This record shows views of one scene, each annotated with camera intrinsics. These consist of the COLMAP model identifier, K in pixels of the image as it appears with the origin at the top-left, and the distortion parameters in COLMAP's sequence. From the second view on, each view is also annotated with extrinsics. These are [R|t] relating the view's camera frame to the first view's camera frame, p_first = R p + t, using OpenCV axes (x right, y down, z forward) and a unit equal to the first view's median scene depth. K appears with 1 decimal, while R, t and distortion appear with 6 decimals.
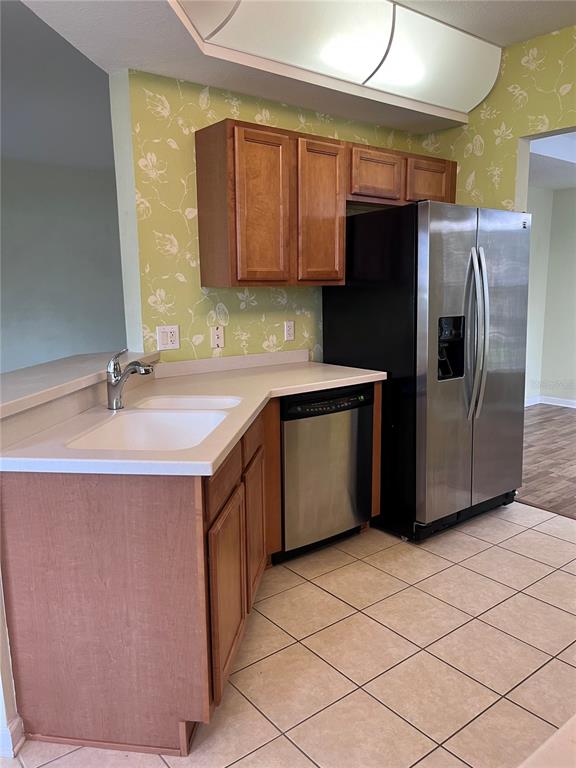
lens RADIAL K [[580.4, 0, 292.7], [0, 580.4, 386.2], [0, 0, 1]] dist [0.044598, -0.069318]
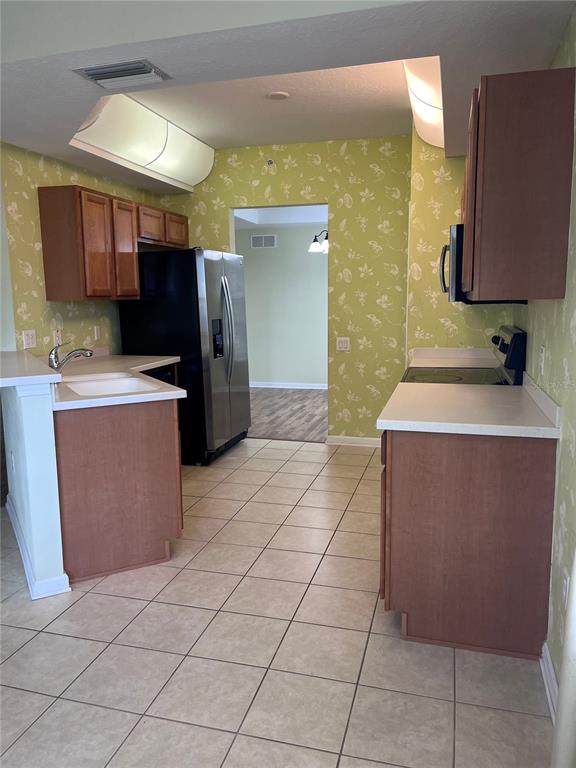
lens RADIAL K [[580.4, 0, 288.0], [0, 580.4, 381.2], [0, 0, 1]] dist [0.044598, -0.069318]
pose [[0.806457, -0.084419, 0.585236, -0.498663], [0.102829, 0.994697, 0.001783, 0.066019], [-0.582283, 0.058741, 0.810861, -0.389113]]
